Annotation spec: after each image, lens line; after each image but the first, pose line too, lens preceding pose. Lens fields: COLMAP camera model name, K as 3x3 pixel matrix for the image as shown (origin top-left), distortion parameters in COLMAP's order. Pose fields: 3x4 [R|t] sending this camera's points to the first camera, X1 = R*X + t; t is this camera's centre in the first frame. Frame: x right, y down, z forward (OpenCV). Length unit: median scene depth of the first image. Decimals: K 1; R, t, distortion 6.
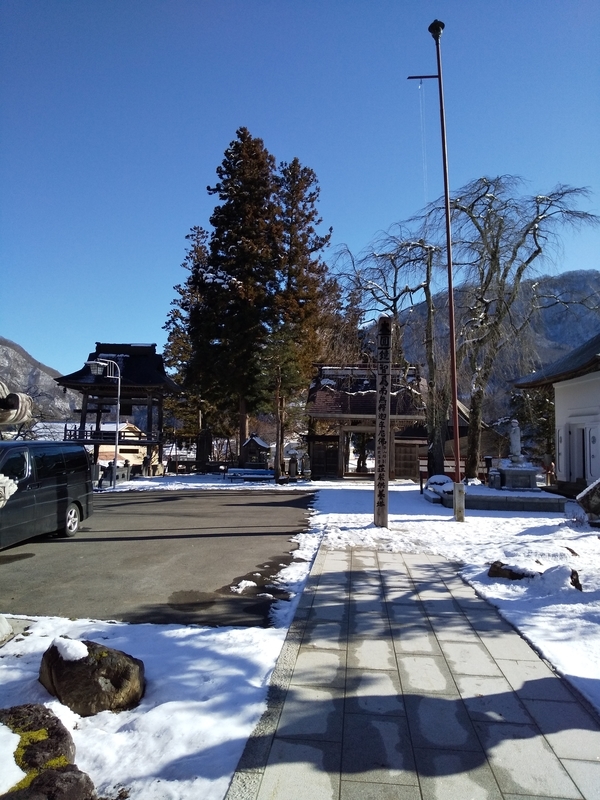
lens RADIAL K [[559.5, 0, 300.0], [0, 559.5, 400.0], [0, 0, 1]] dist [0.001263, -0.002799]
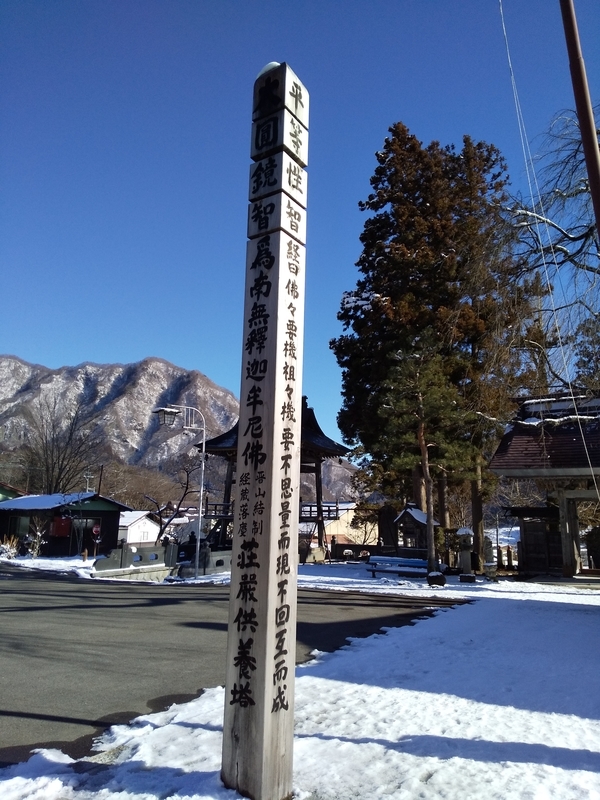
lens RADIAL K [[559.5, 0, 300.0], [0, 559.5, 400.0], [0, 0, 1]] dist [0.001263, -0.002799]
pose [[0.875082, -0.109625, -0.471397, 0.118578], [0.038518, 0.986695, -0.157955, 0.033404], [0.482440, 0.120066, 0.867661, 0.289630]]
